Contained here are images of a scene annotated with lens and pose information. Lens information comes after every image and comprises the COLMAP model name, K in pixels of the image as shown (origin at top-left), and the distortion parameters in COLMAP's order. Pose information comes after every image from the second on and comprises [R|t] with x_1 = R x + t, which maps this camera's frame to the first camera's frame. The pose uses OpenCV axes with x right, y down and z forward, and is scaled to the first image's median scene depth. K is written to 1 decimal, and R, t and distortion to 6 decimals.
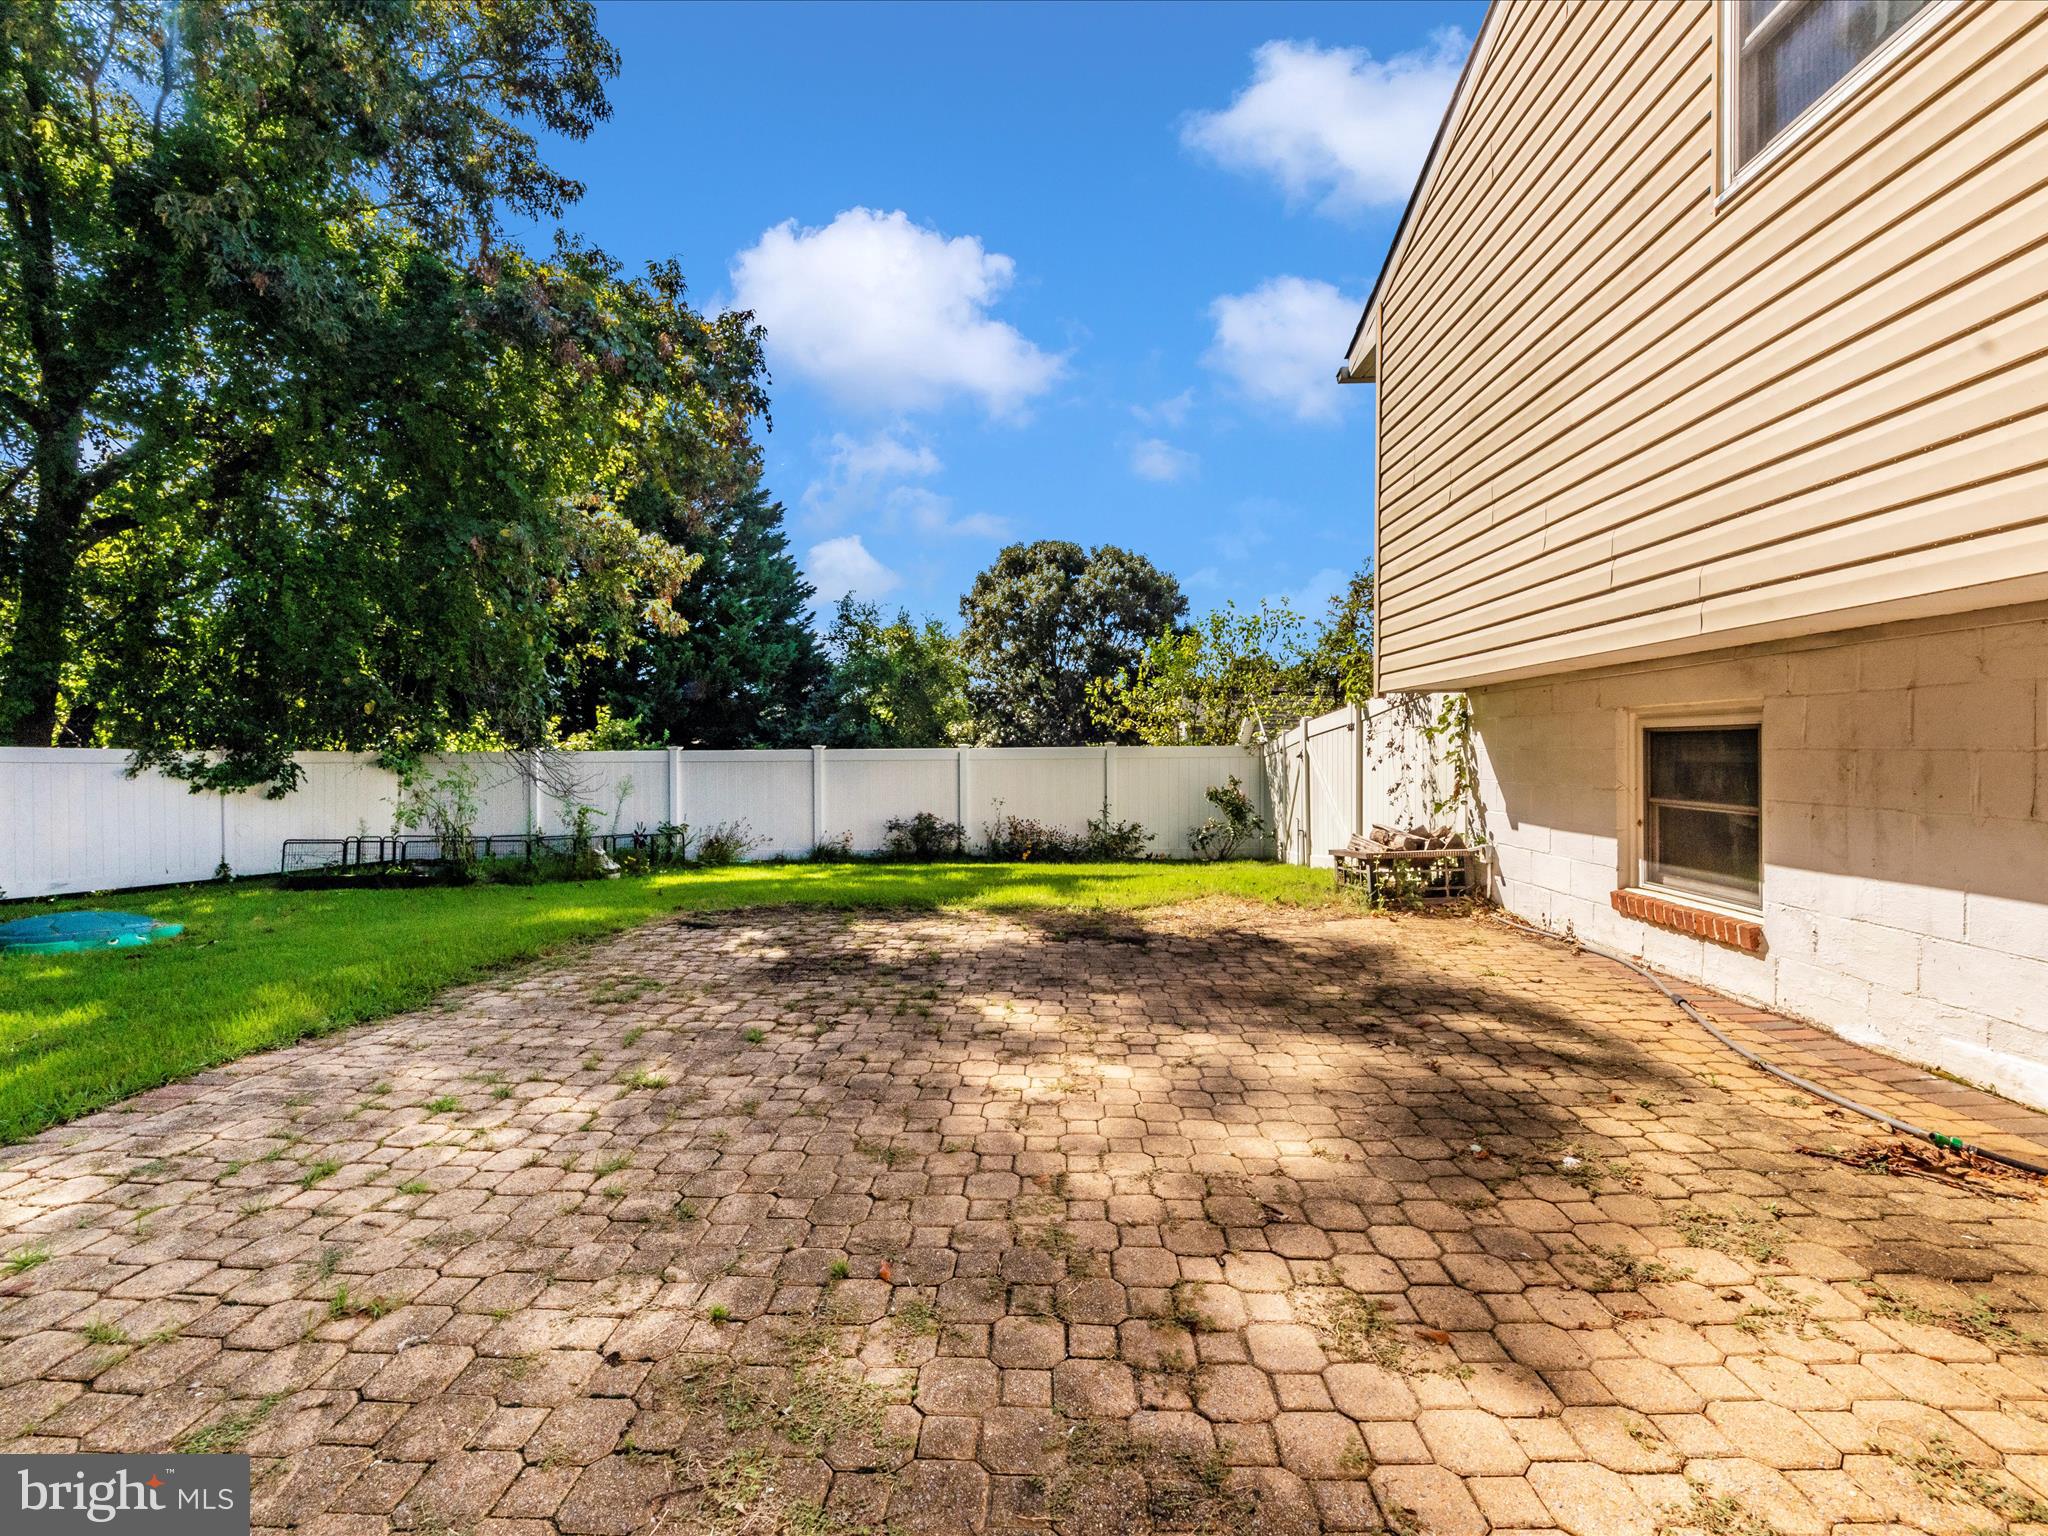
lens RADIAL K [[879.6, 0, 1026.2], [0, 879.6, 755.4], [0, 0, 1]] dist [0.004064, -0.003118]
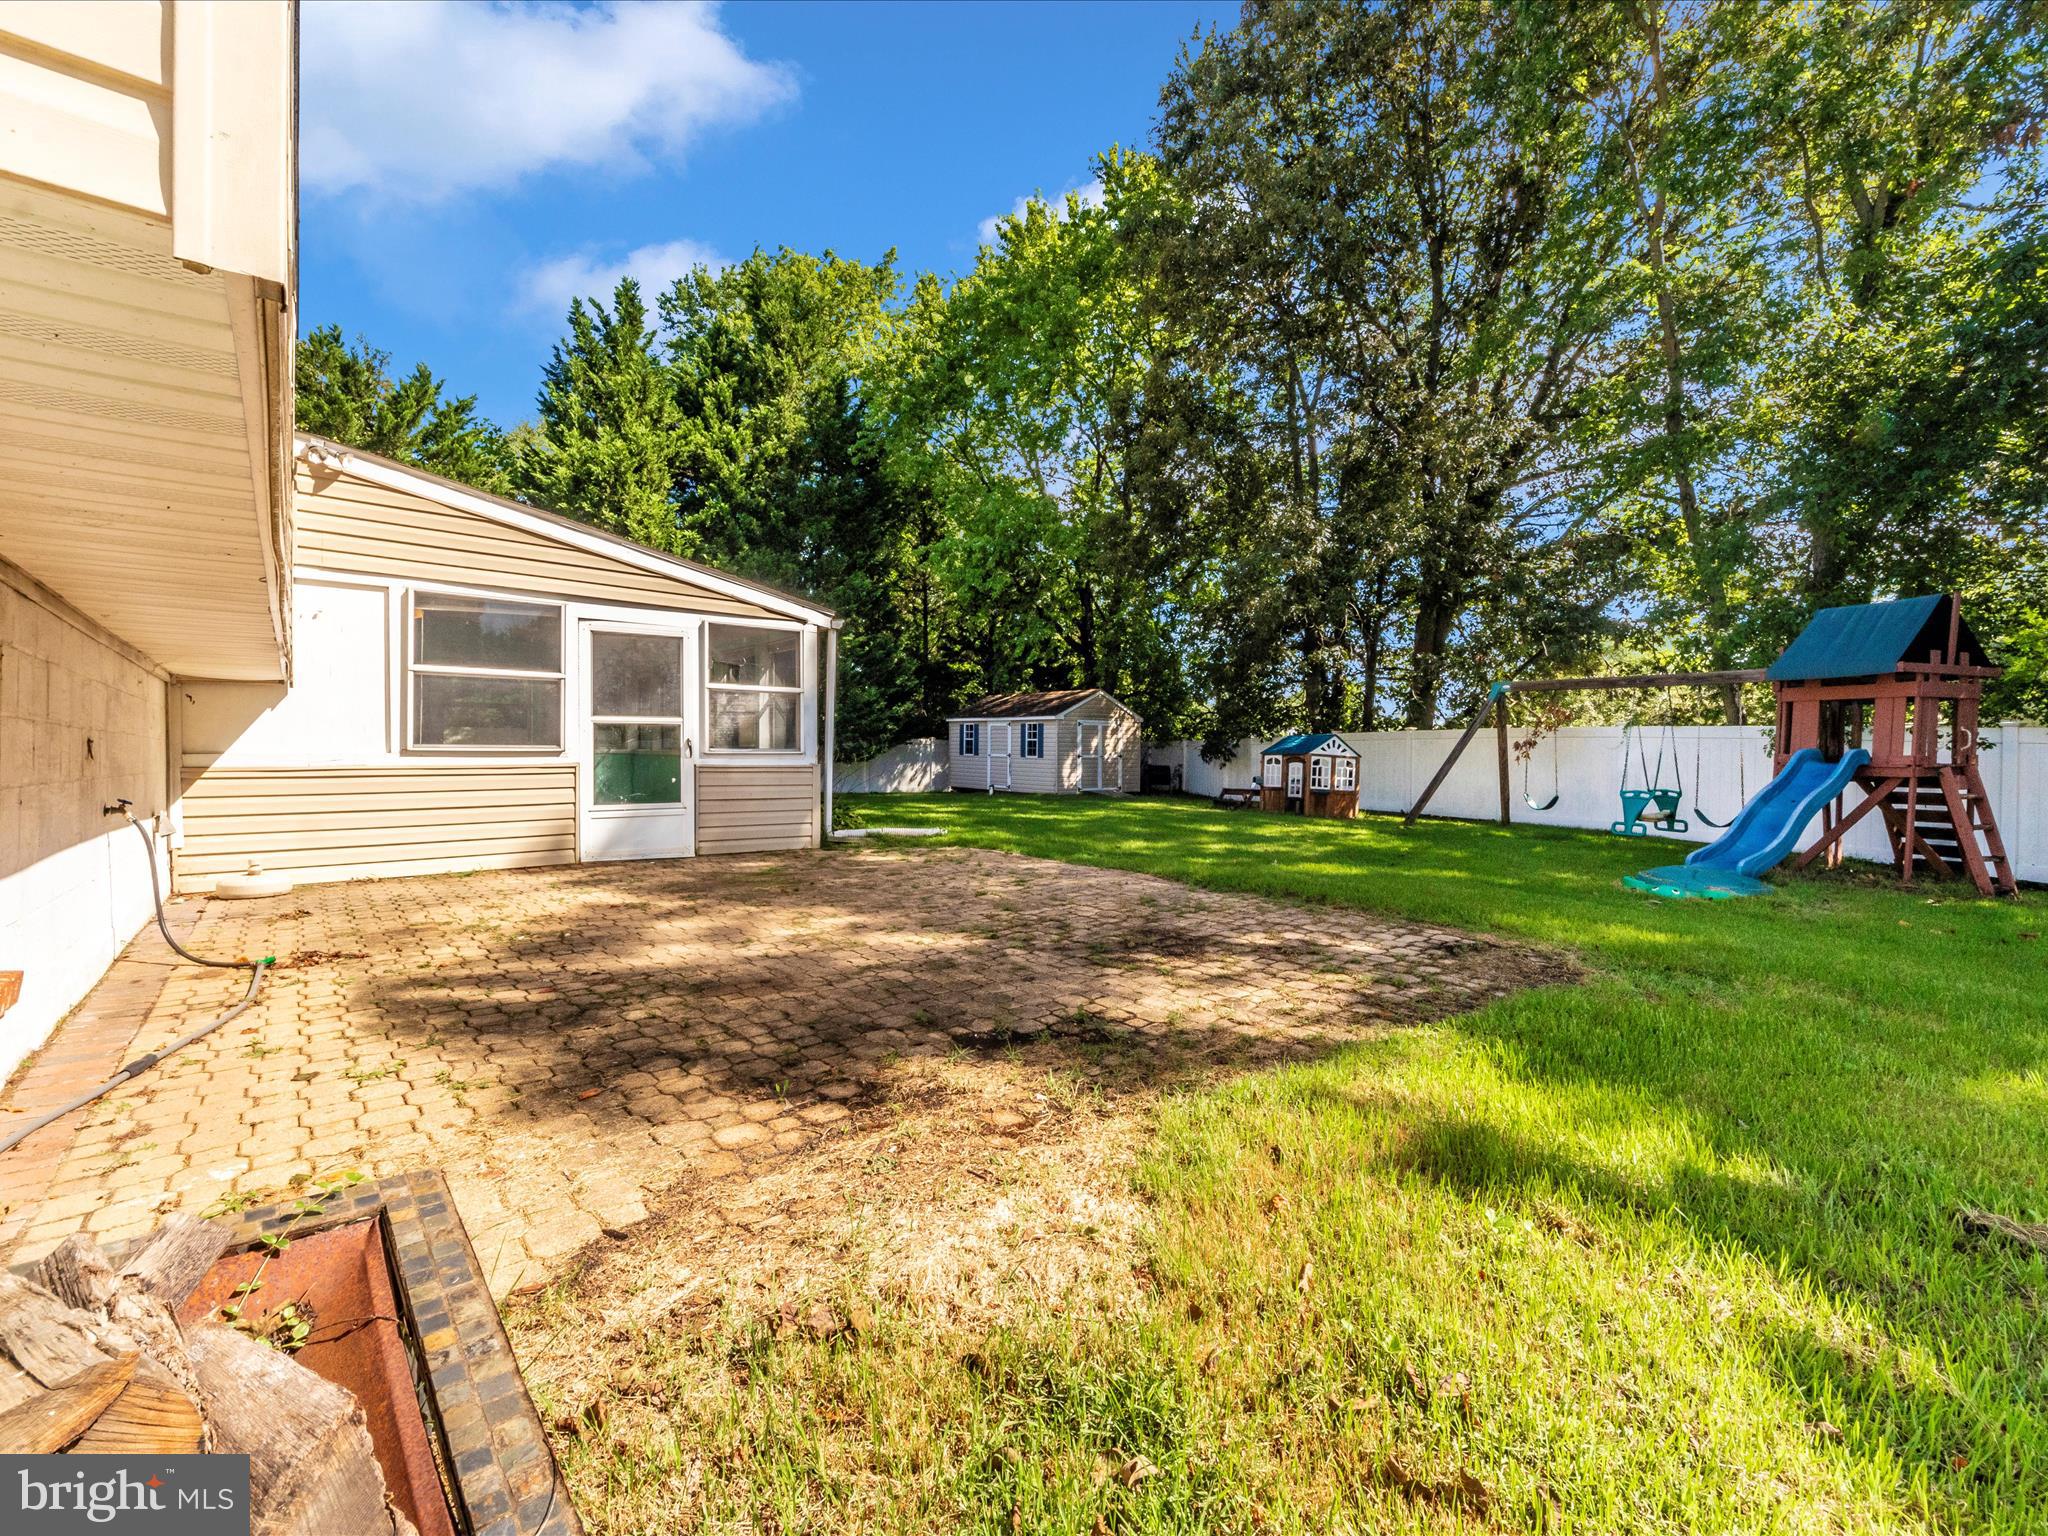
lens RADIAL K [[879.6, 0, 1035.7], [0, 879.6, 768.2], [0, 0, 1]] dist [0.004064, -0.003118]
pose [[-0.741576, 0.016422, -0.670667, 0.608264], [0.002627, 0.999764, 0.021575, 0.019616], [0.670863, 0.014238, -0.741444, 1.822402]]
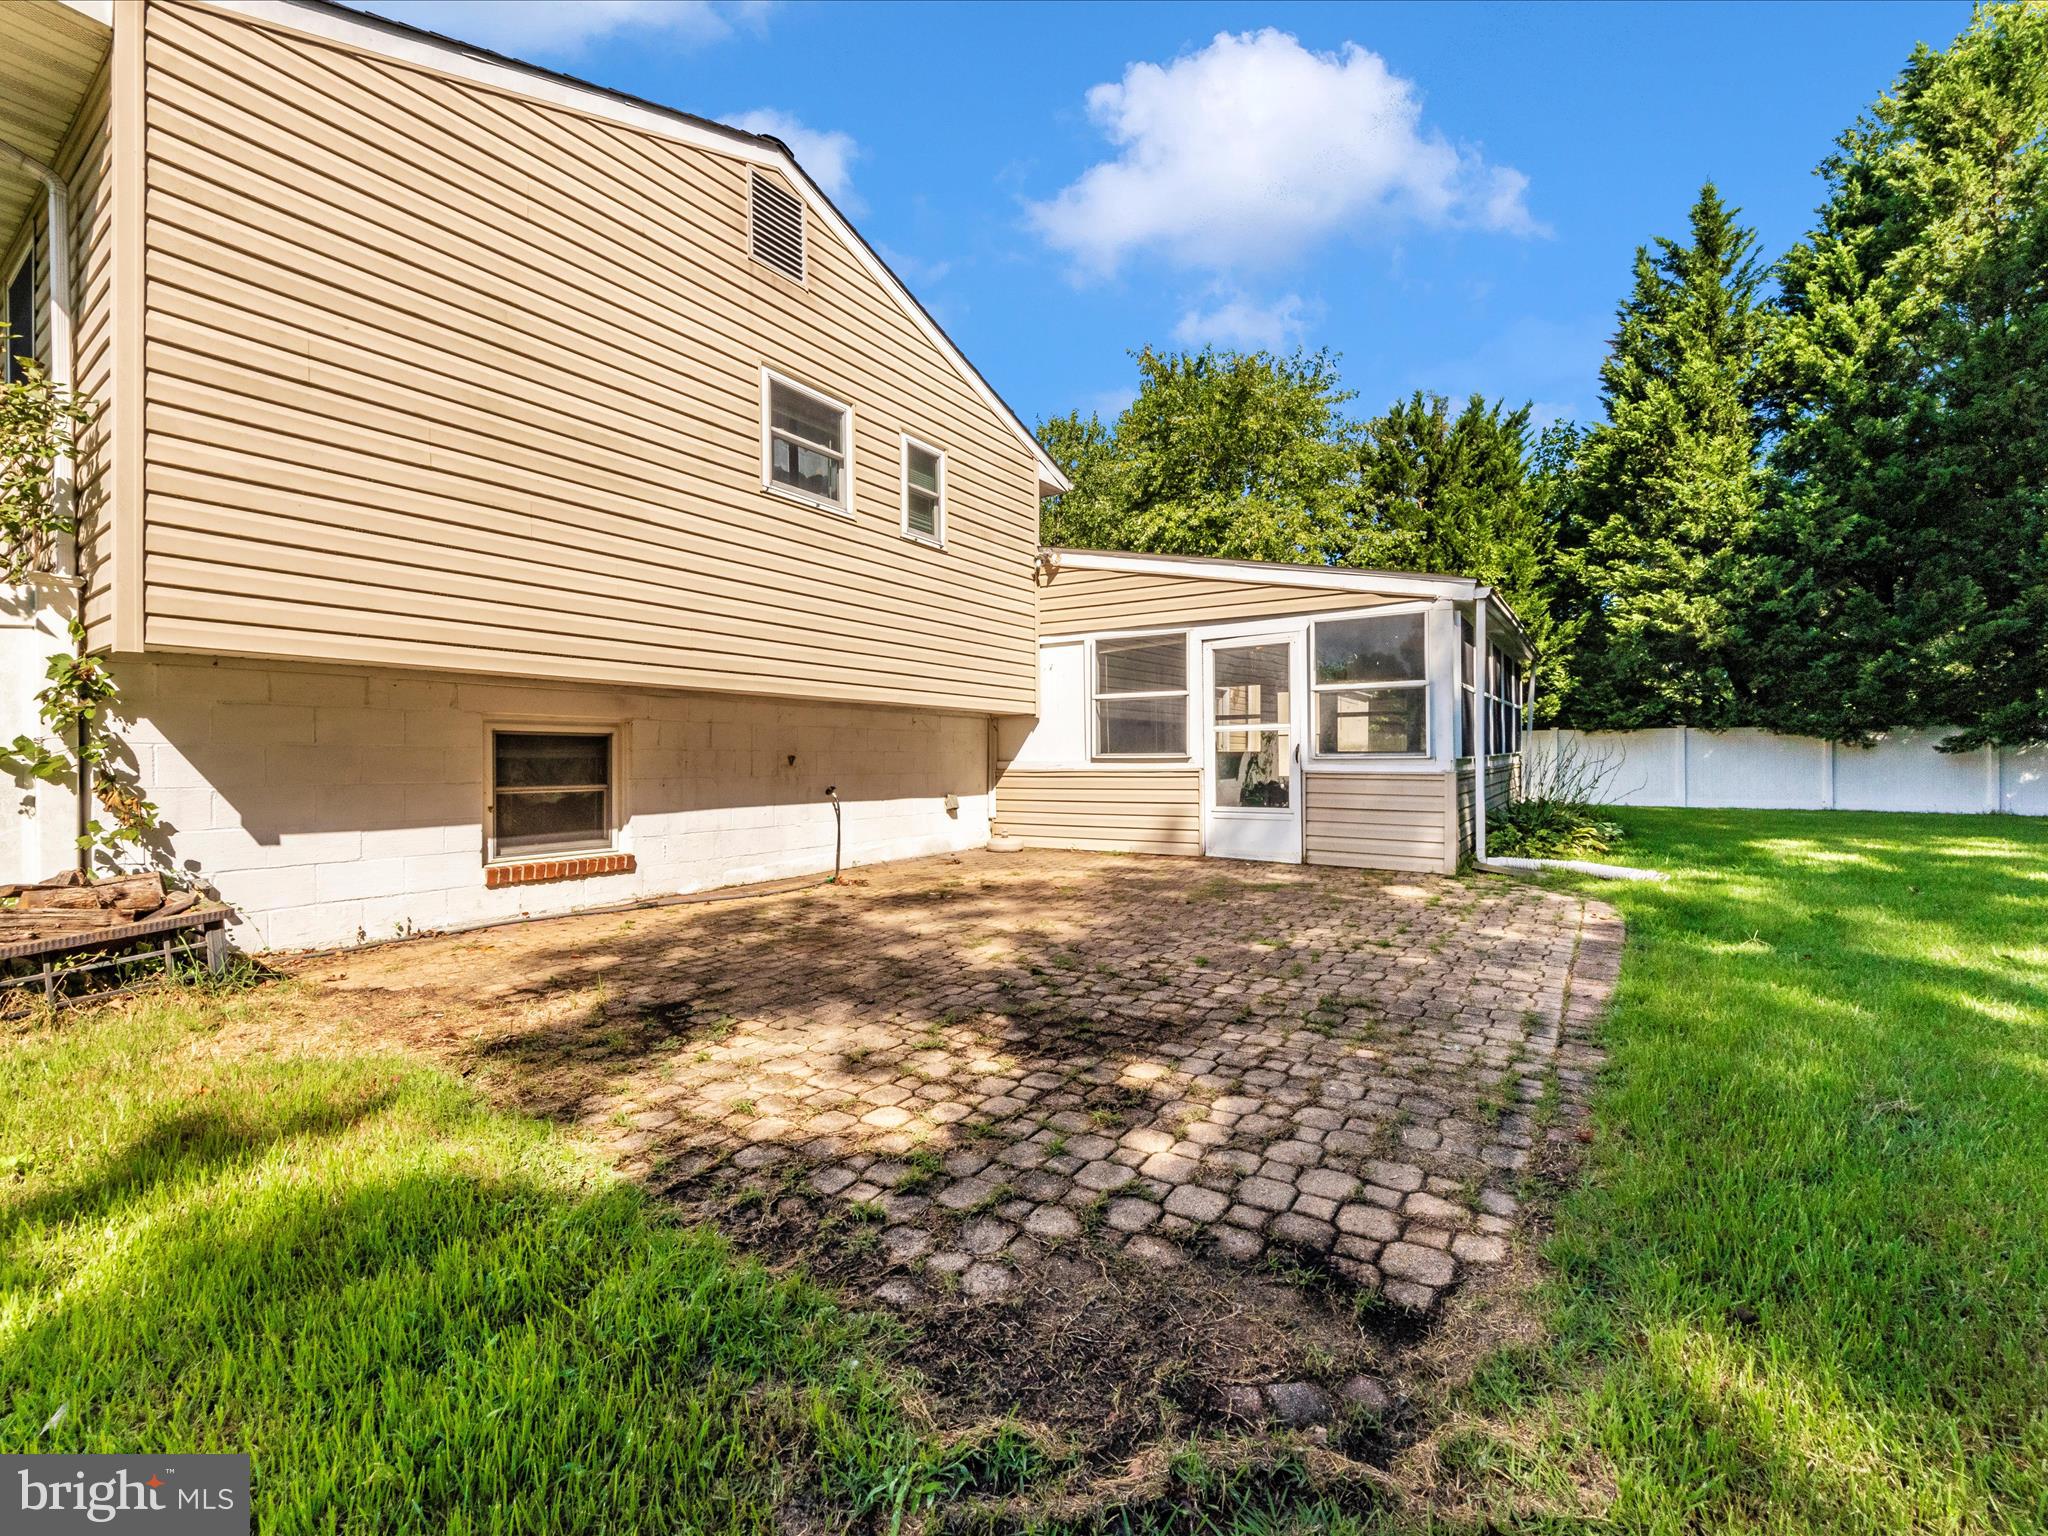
lens RADIAL K [[879.6, 0, 1024.8], [0, 879.6, 757.3], [0, 0, 1]] dist [0.004064, -0.003118]
pose [[-0.851949, 0.012866, 0.523467, -0.612458], [0.013039, 0.999909, -0.003356, 0.021573], [-0.523463, 0.003966, -0.852039, 1.798087]]
